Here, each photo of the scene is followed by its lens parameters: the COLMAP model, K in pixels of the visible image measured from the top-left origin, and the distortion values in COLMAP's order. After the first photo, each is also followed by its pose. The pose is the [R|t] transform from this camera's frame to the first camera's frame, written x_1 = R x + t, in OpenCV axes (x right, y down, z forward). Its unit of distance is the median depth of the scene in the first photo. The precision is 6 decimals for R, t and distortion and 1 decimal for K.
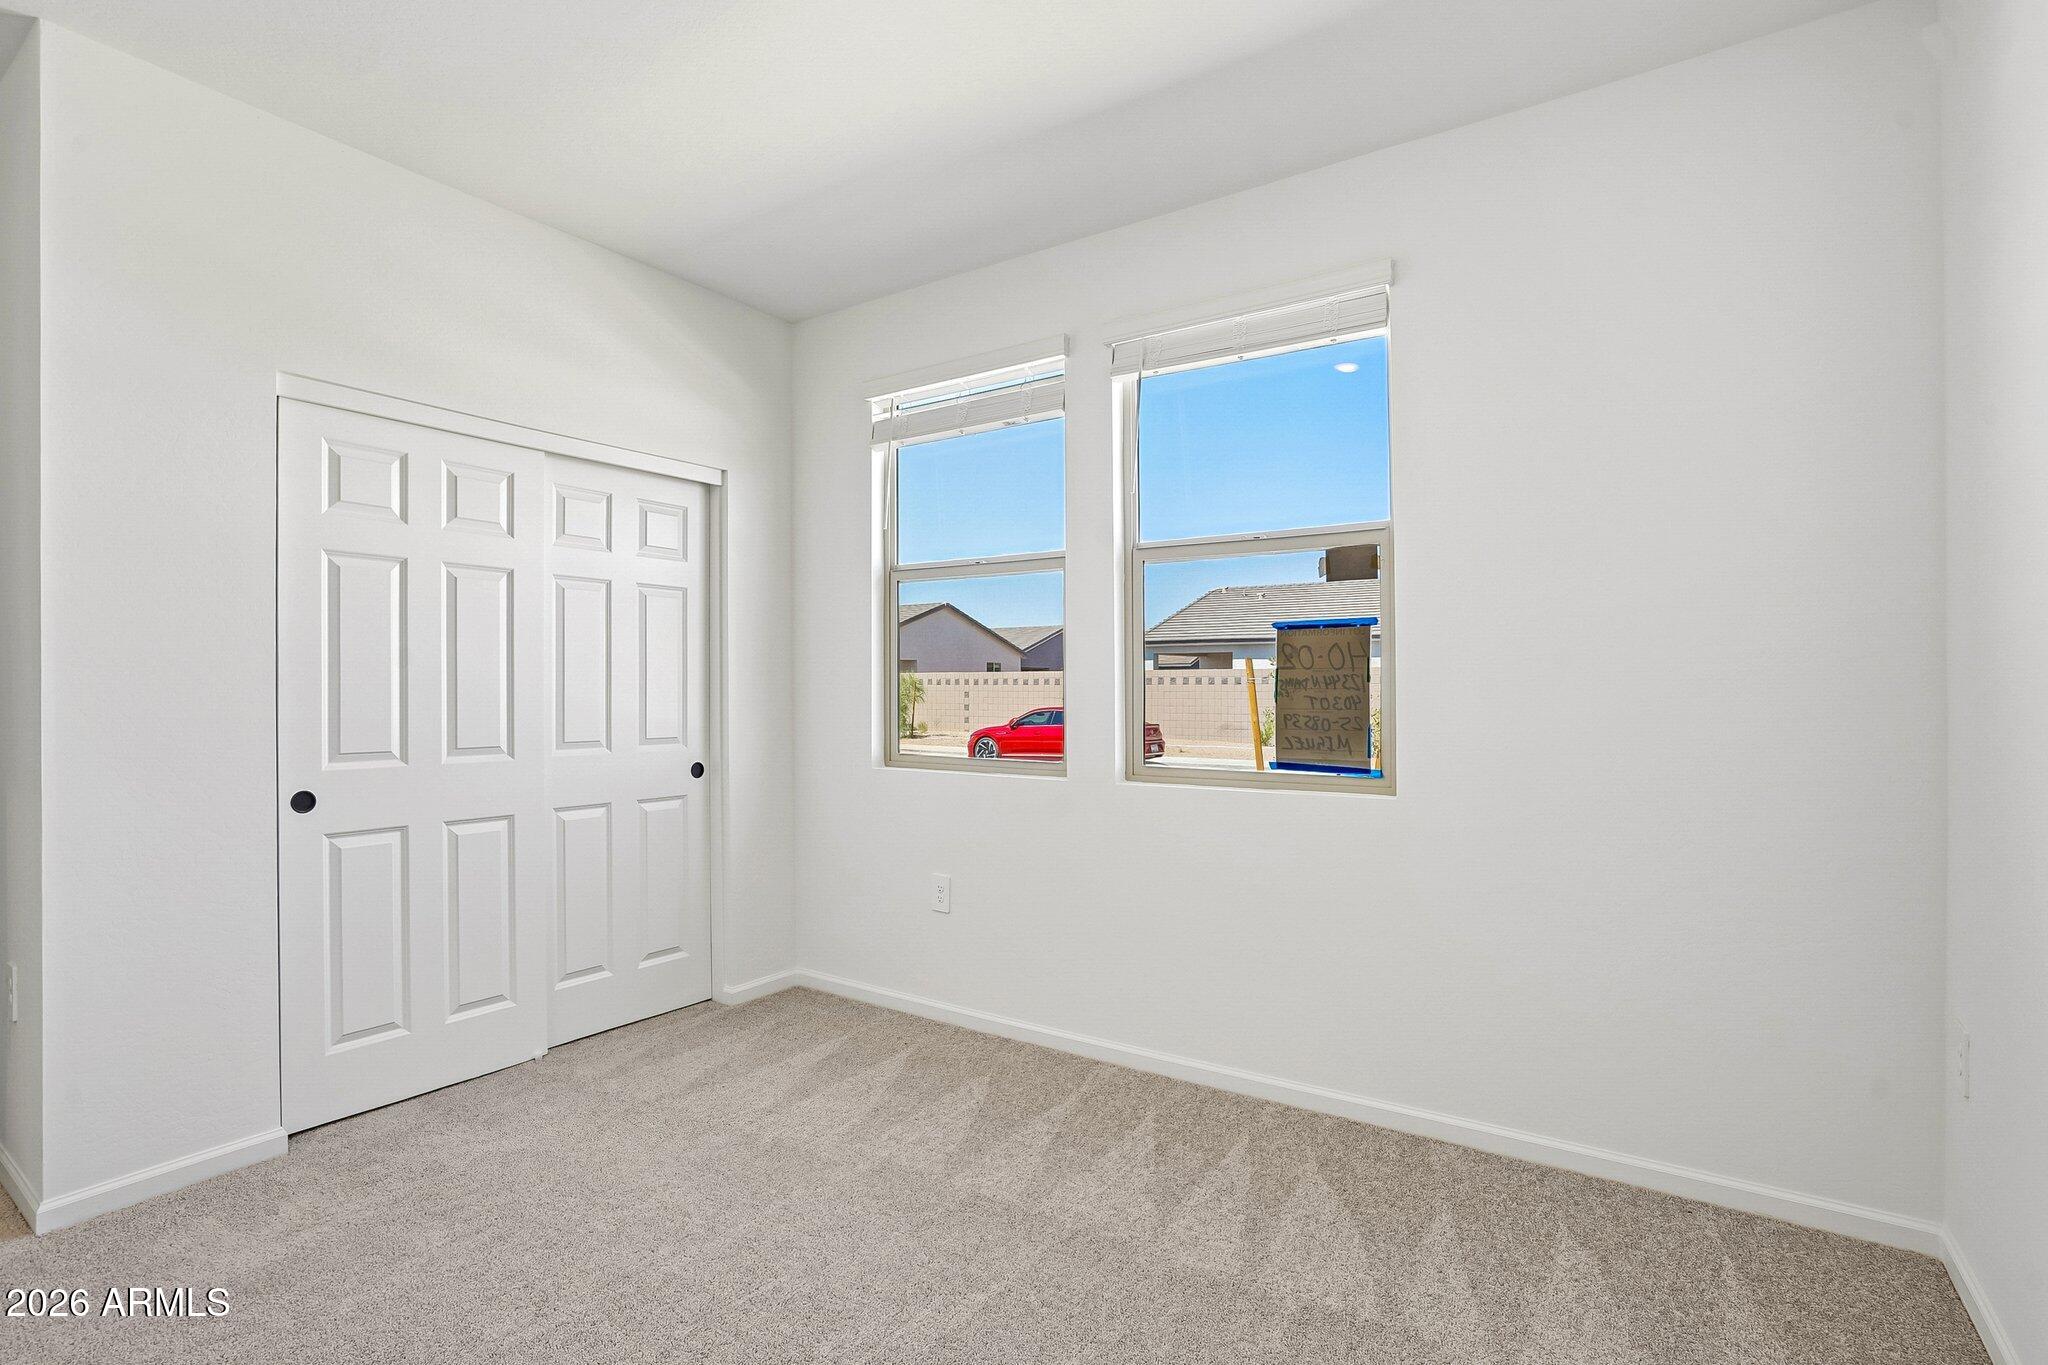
lens RADIAL K [[980.9, 0, 1018.7], [0, 980.9, 682.7], [0, 0, 1]] dist [-0.035138, 0.006814]
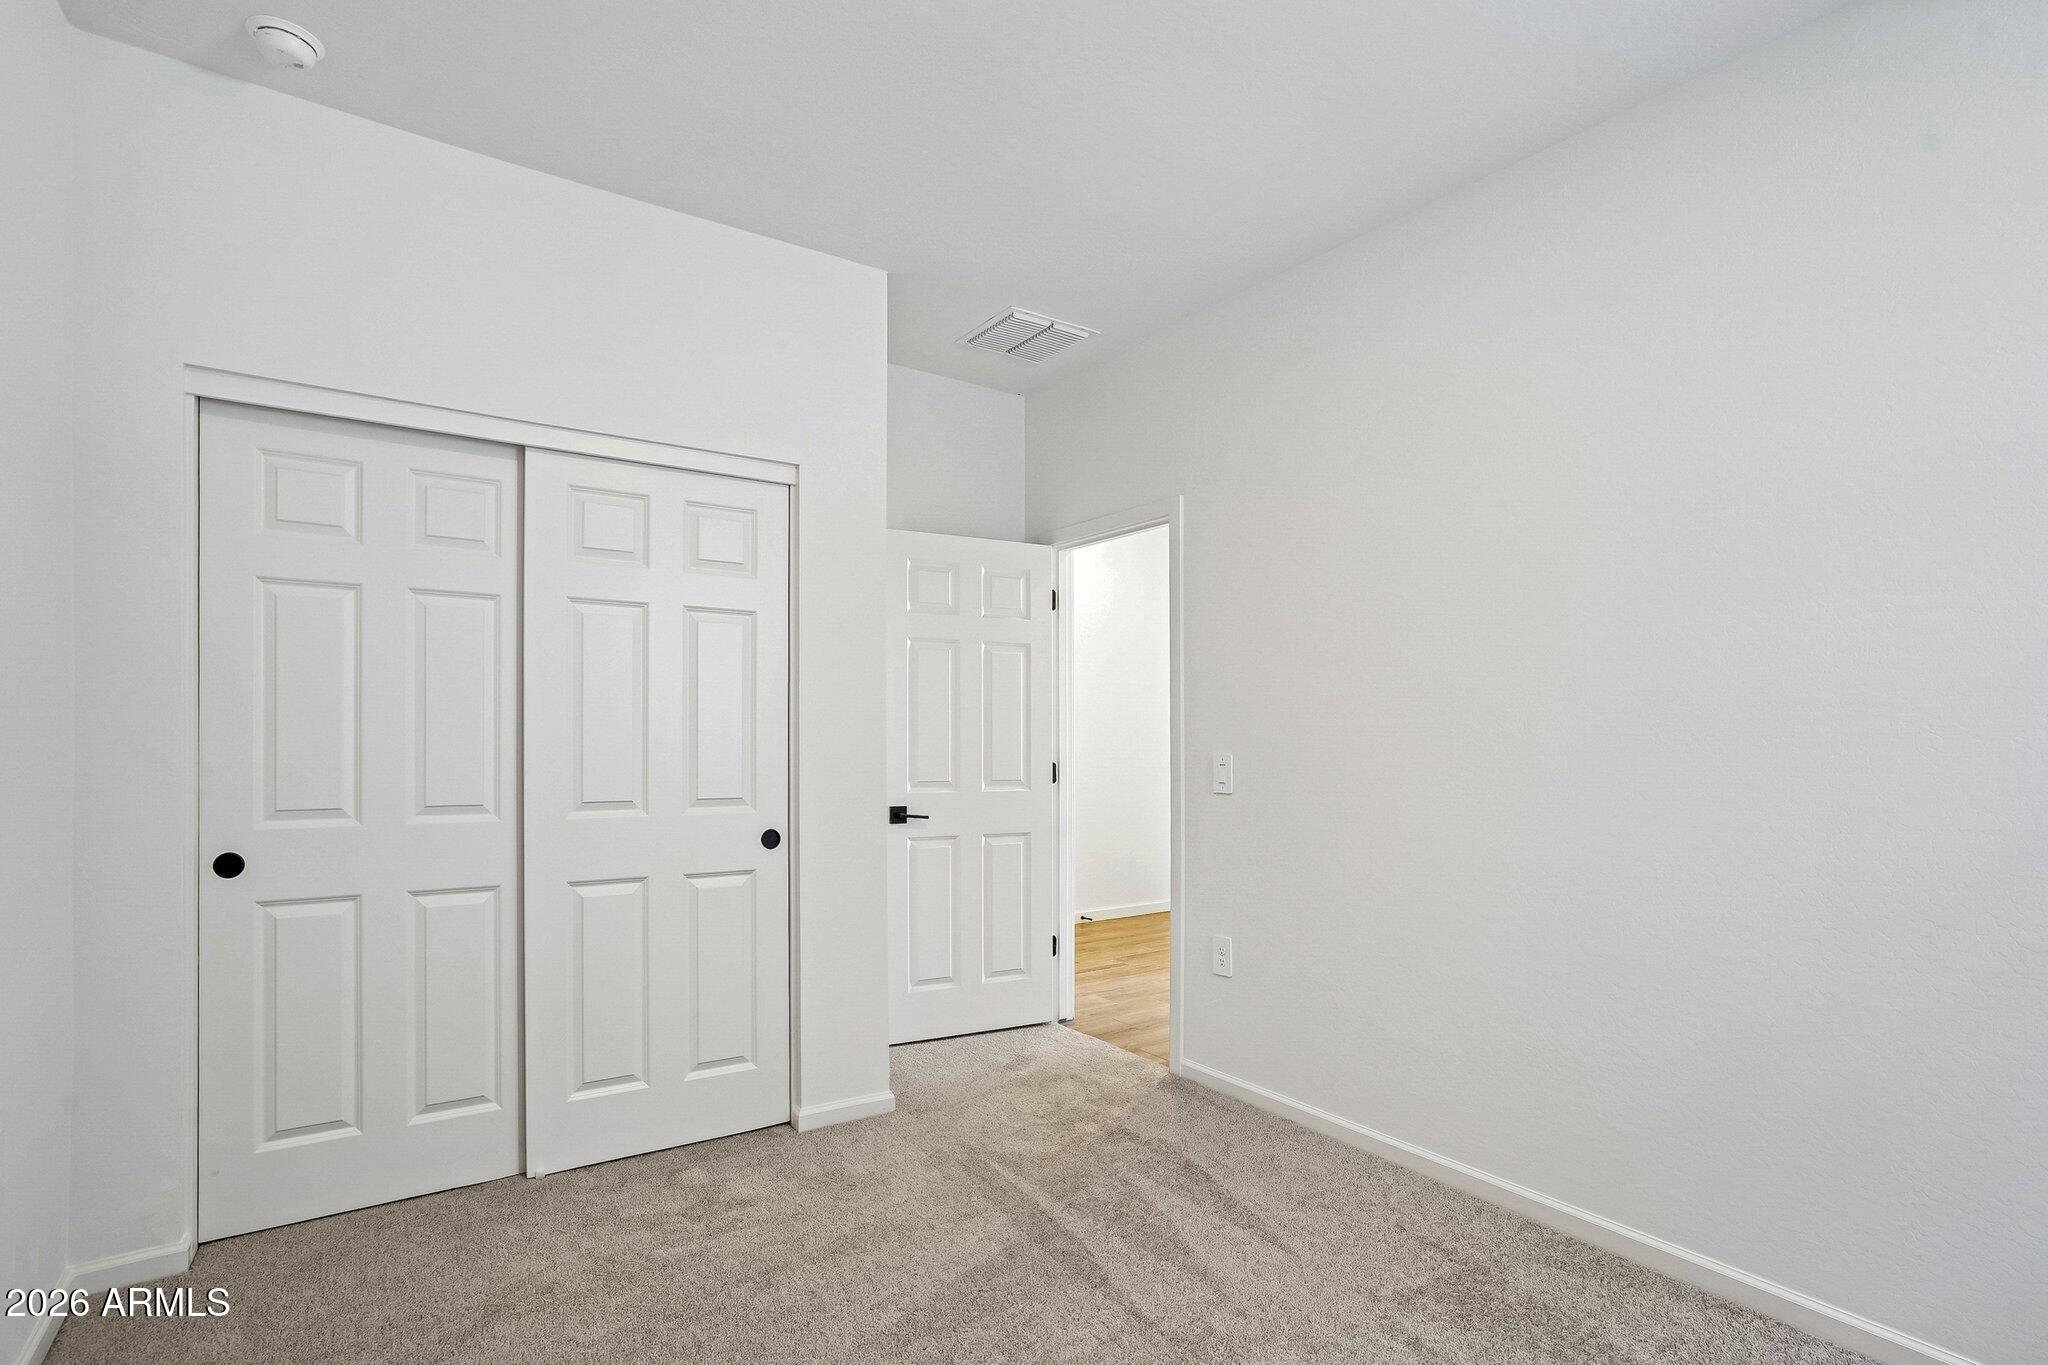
lens RADIAL K [[980.9, 0, 1079.9], [0, 980.9, 750.6], [0, 0, 1]] dist [-0.035138, 0.006814]
pose [[0.905924, 0.008566, -0.423354, 0.260822], [-0.000756, 0.999826, 0.018614, 0.001811], [0.423440, -0.016543, 0.905773, 0.416835]]
